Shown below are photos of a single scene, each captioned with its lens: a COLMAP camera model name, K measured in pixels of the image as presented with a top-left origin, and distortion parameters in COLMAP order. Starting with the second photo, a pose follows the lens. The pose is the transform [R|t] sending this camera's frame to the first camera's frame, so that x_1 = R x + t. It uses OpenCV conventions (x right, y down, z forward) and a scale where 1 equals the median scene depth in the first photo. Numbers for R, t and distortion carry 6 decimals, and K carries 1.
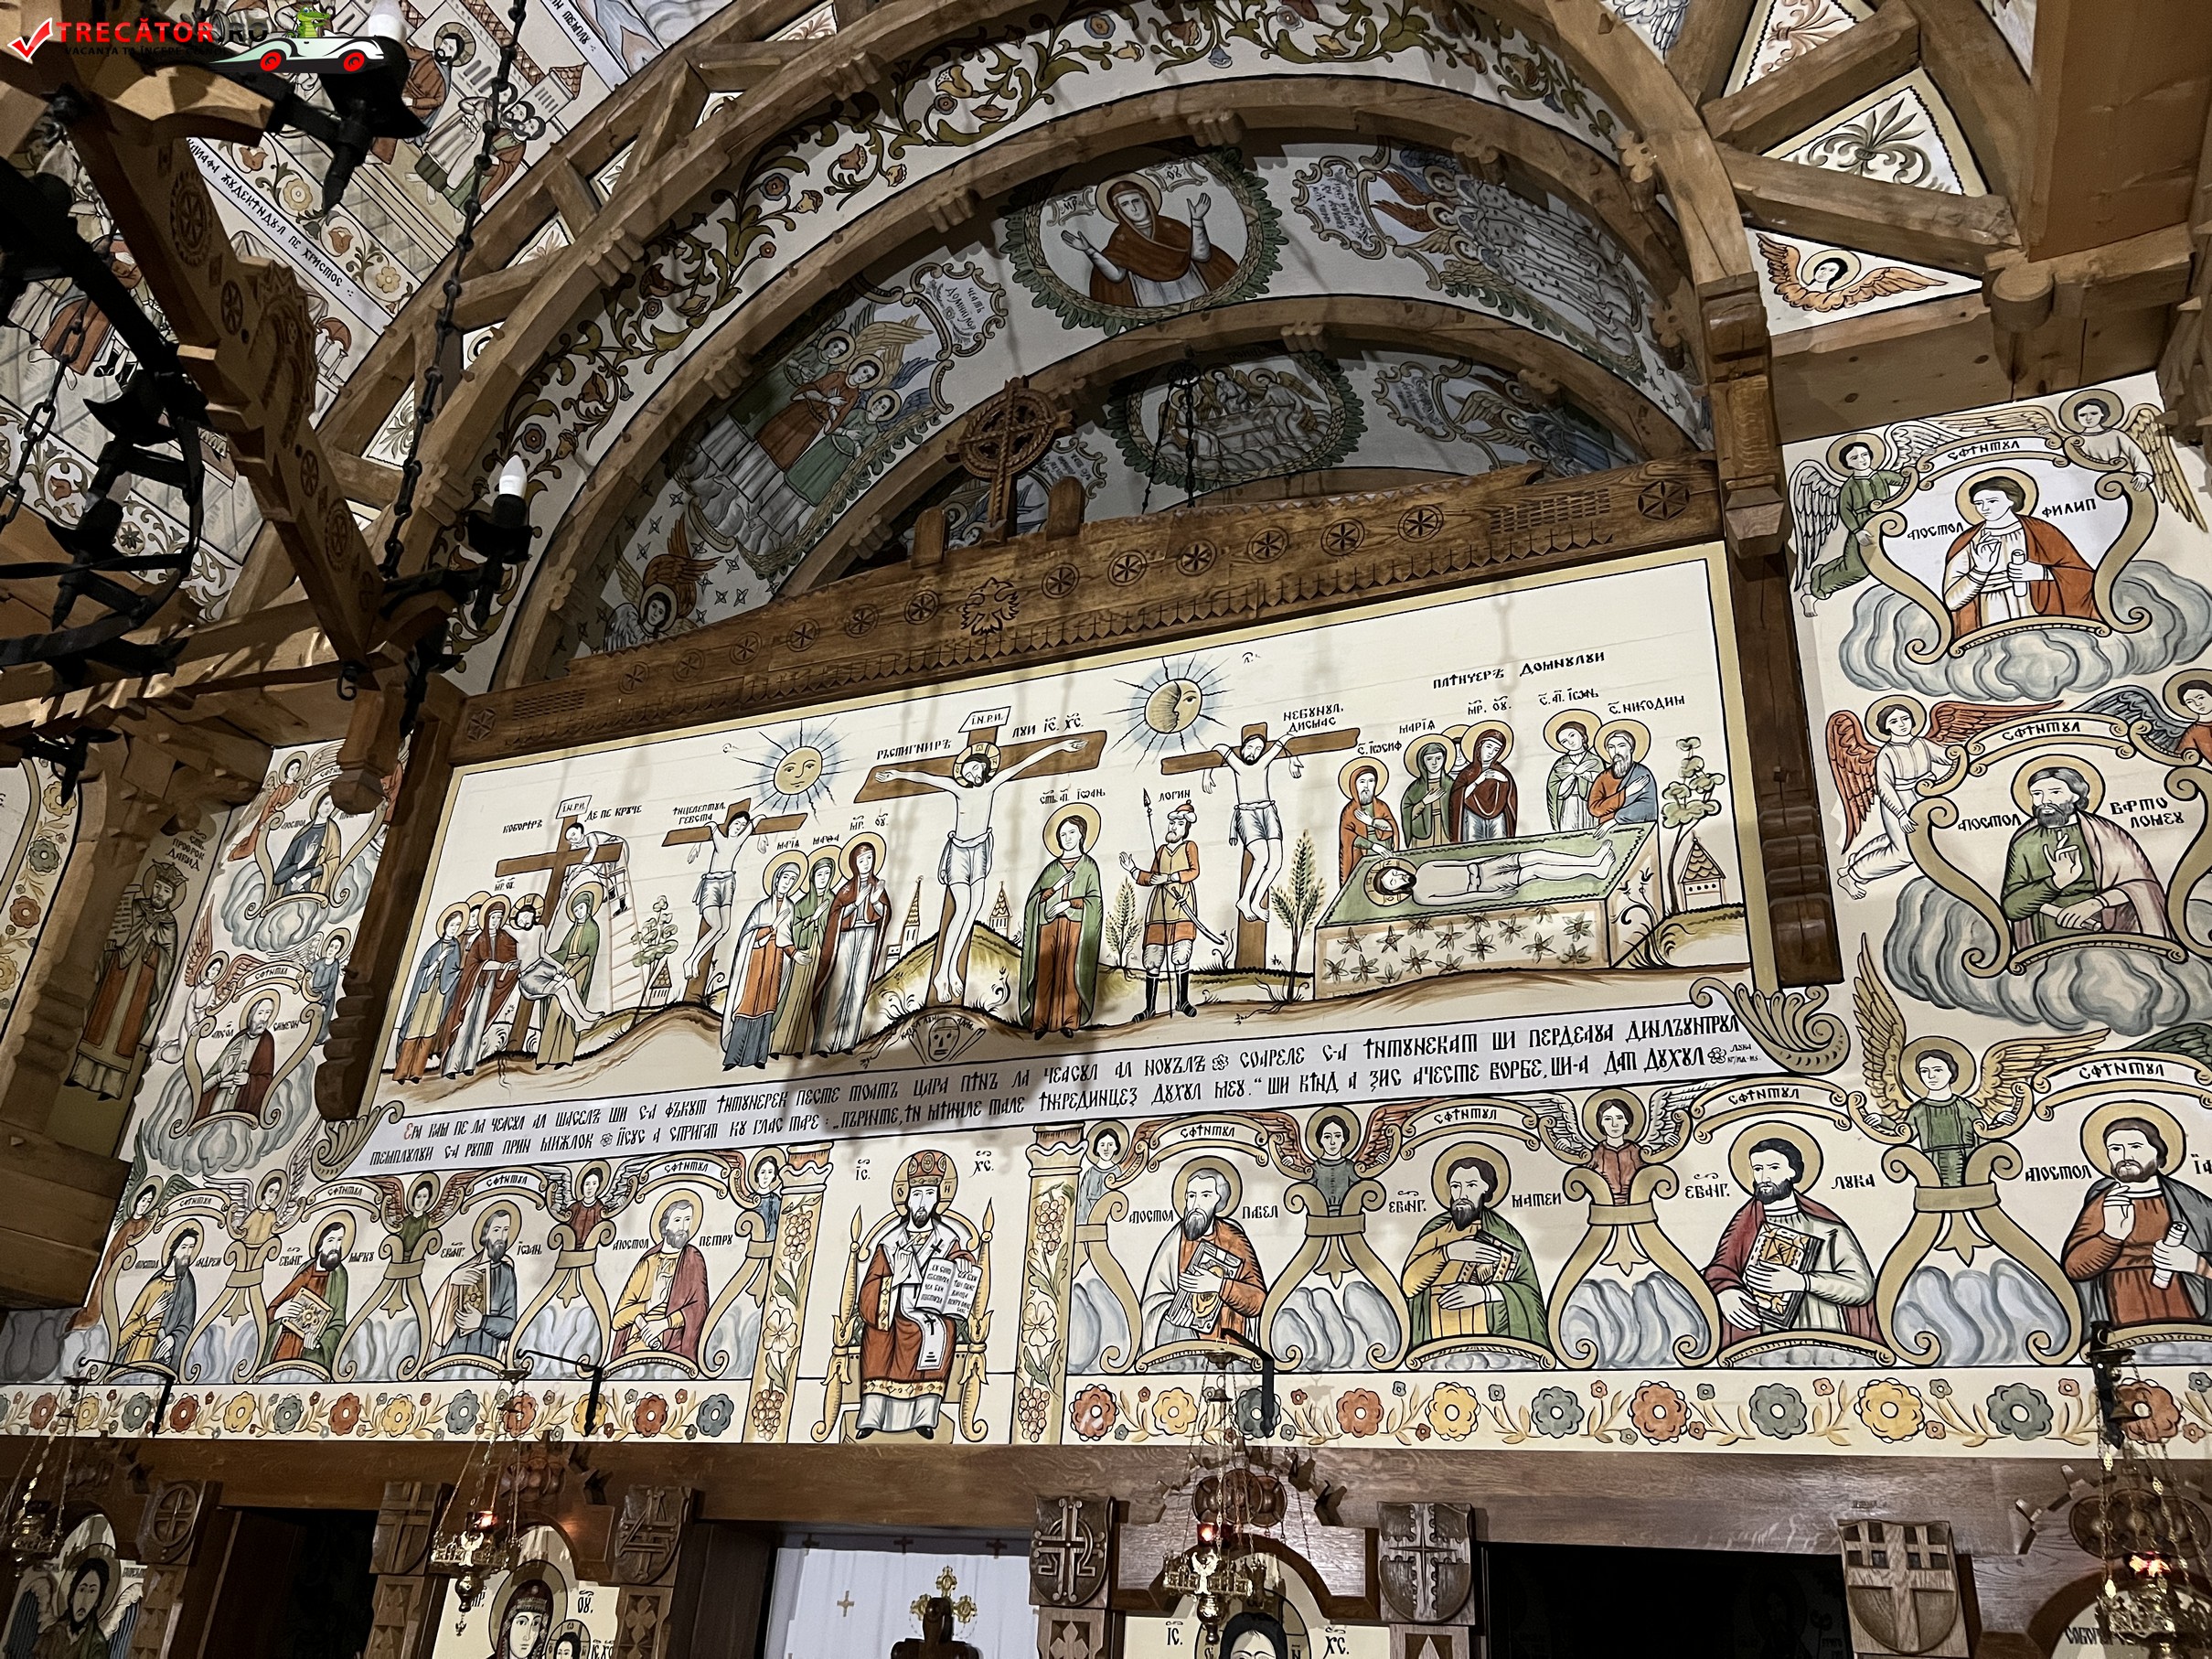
lens RADIAL K [[1677.3, 0, 1112.9], [0, 1677.3, 841.8], [0, 0, 1]] dist [0.029623, -0.031492]
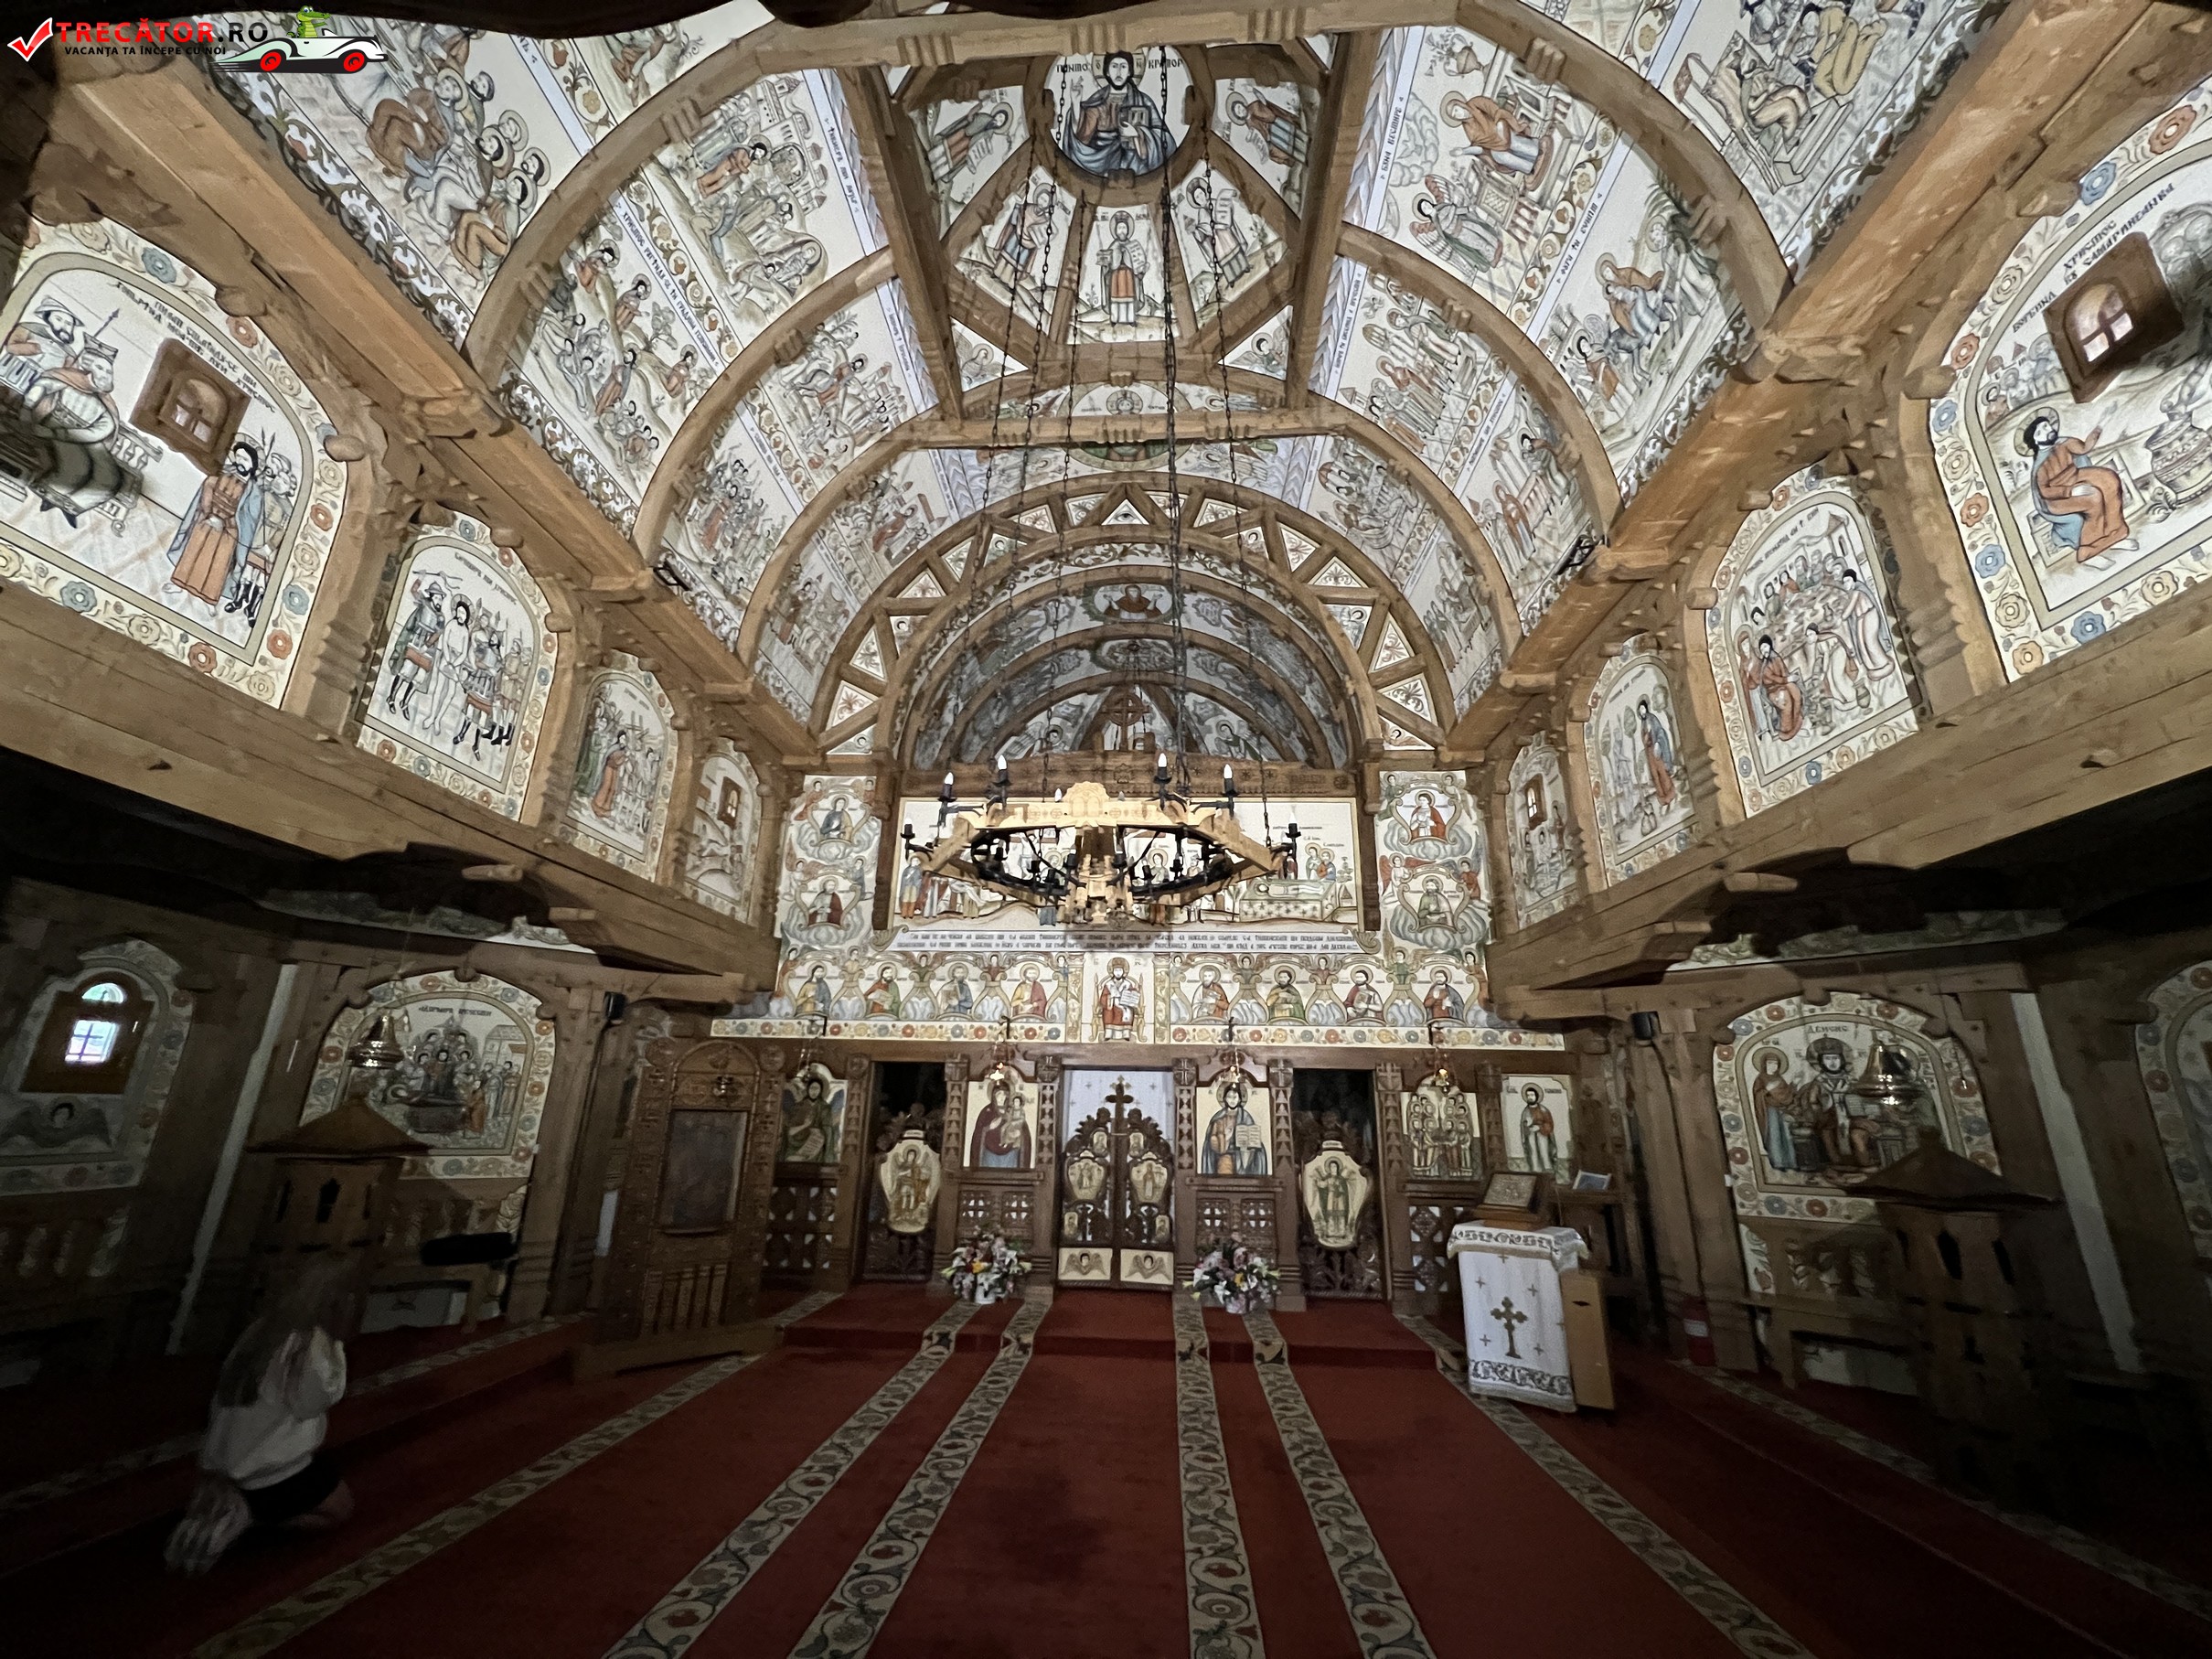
lens RADIAL K [[868.7, 0, 1107.7], [0, 868.7, 836.7], [0, 0, 1]] dist [-0.008230, -0.000234]
pose [[0.945438, 0.056107, 0.320933, -0.731589], [-0.111182, 0.981489, 0.155942, -0.332014], [-0.306243, -0.183116, 0.934175, -0.581806]]
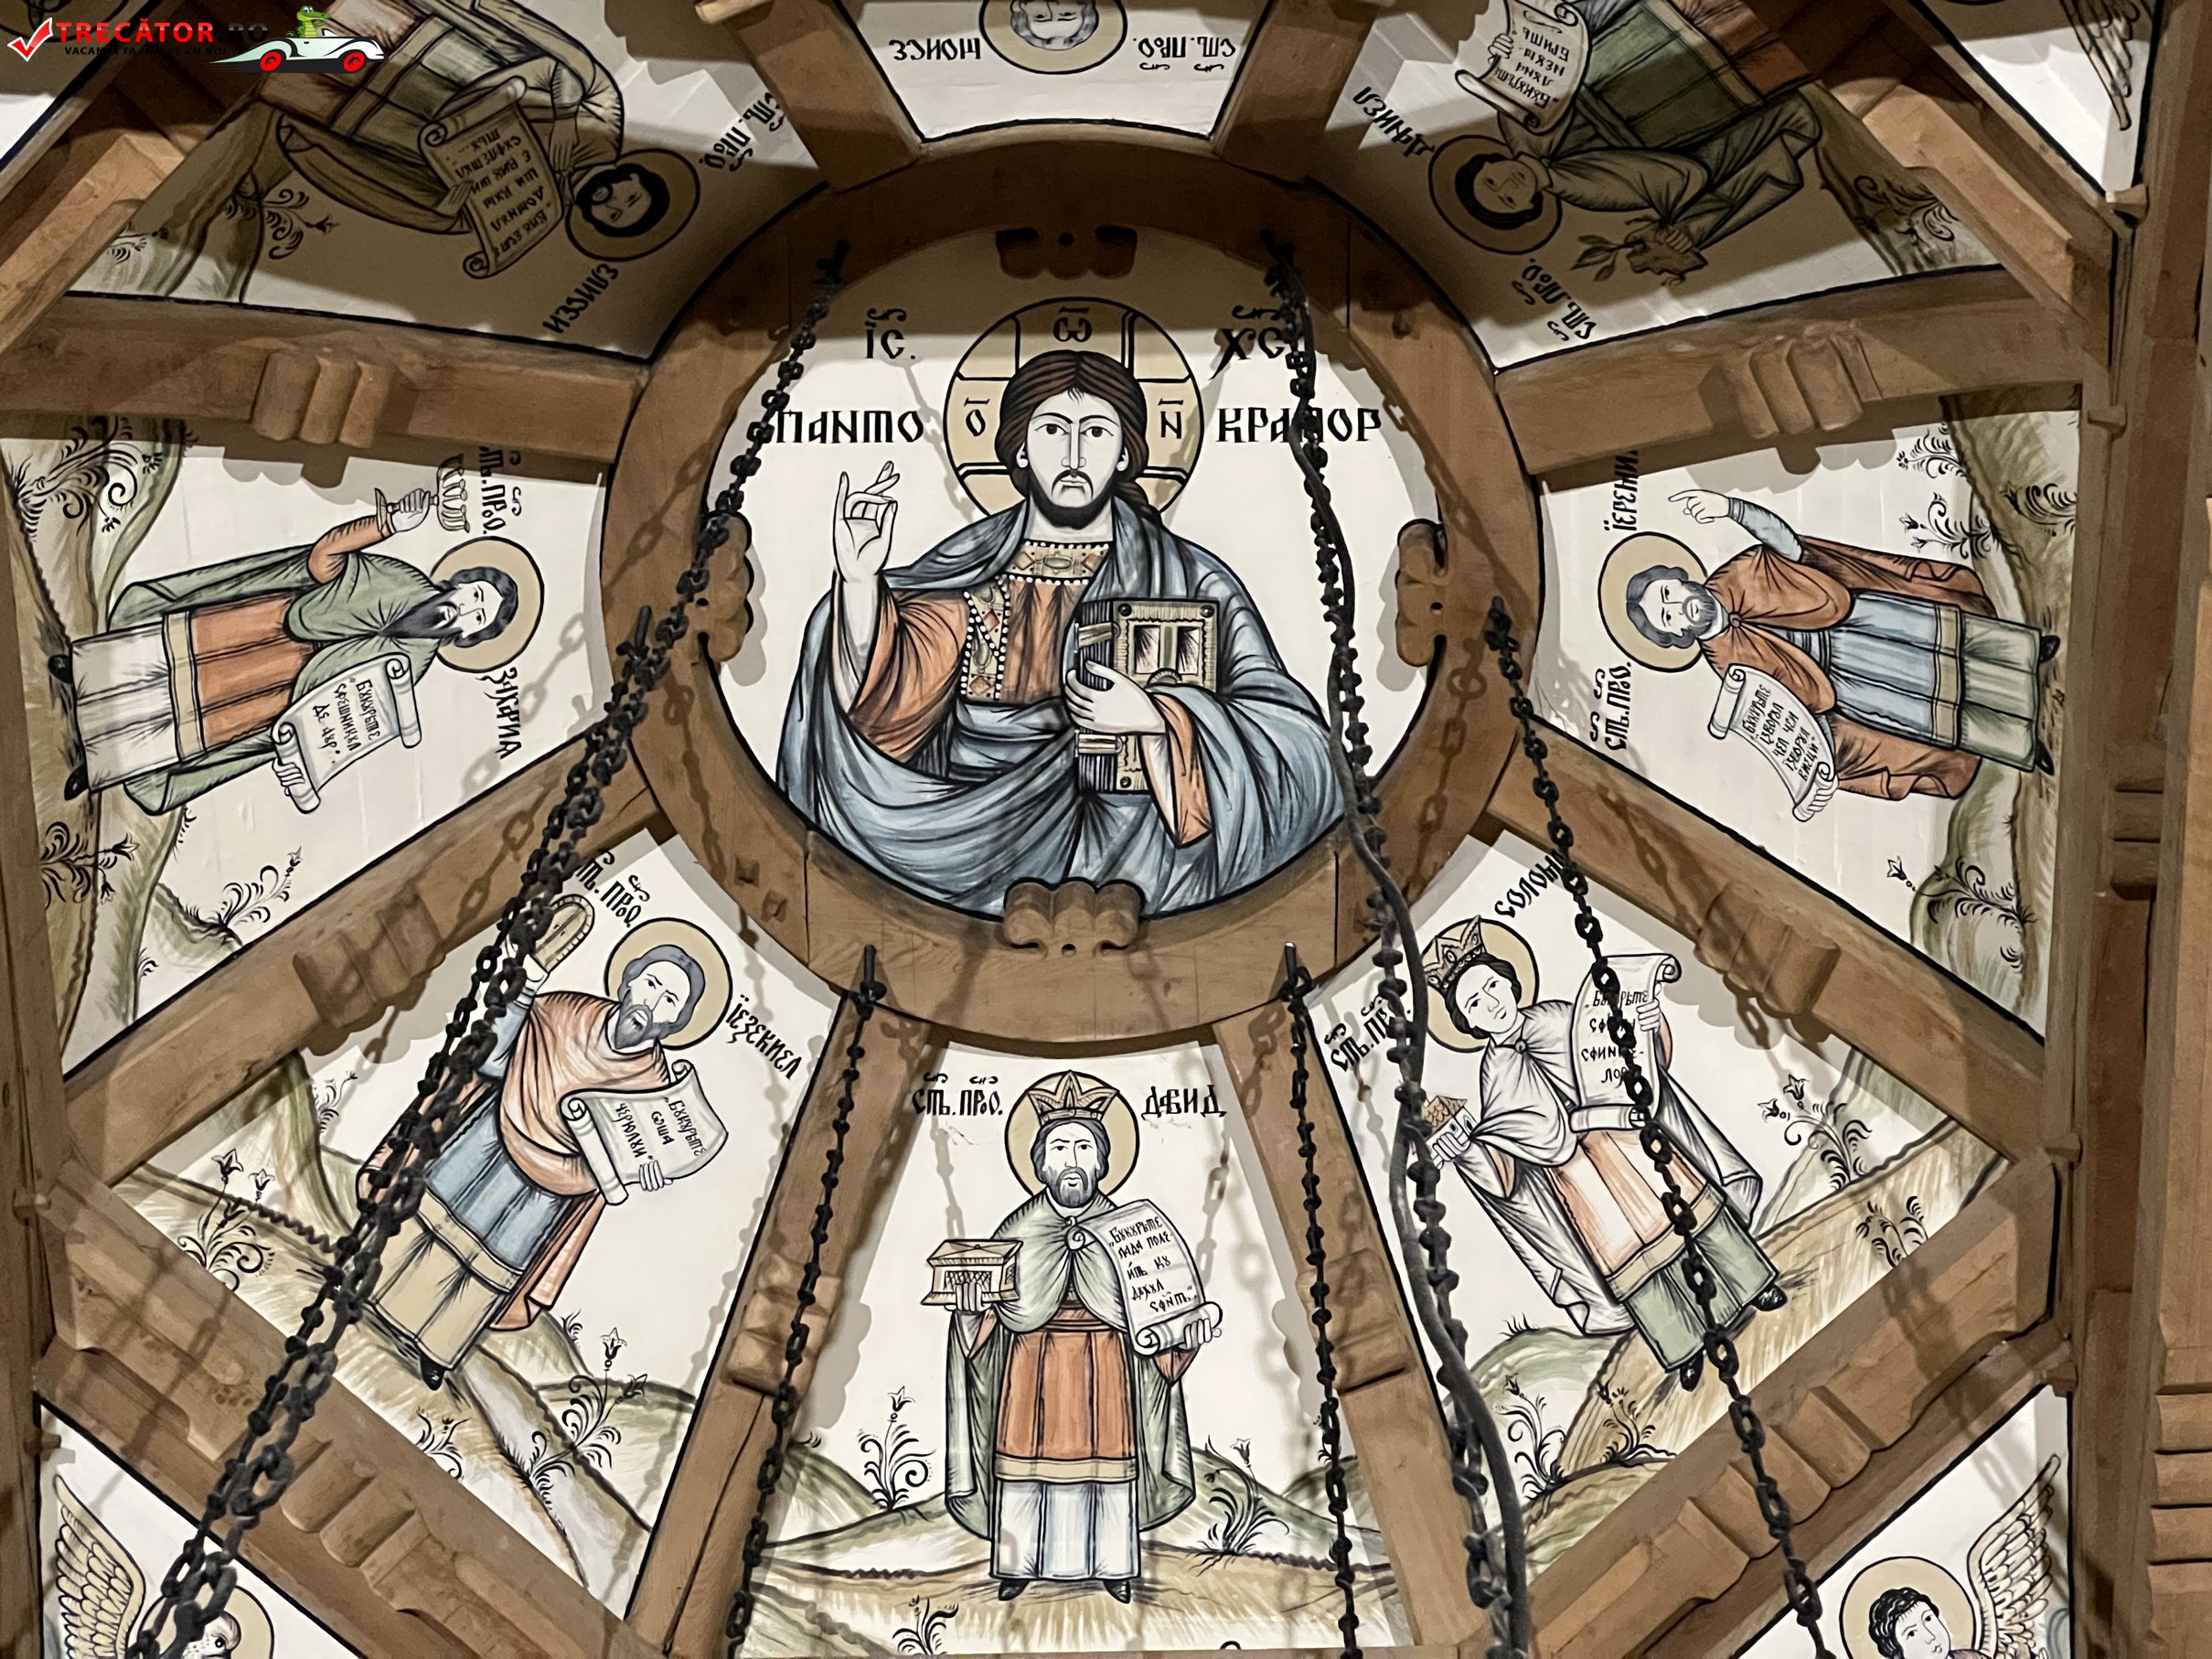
lens RADIAL K [[4969.9, 0, 1111.5], [0, 4969.9, 814.4], [0, 0, 1]] dist [0.146881, 0.000000]
pose [[0.931720, 0.321929, 0.168104, -0.561262], [-0.127733, 0.723776, -0.678110, -0.109158], [-0.339973, 0.610336, 0.715478, -0.169981]]
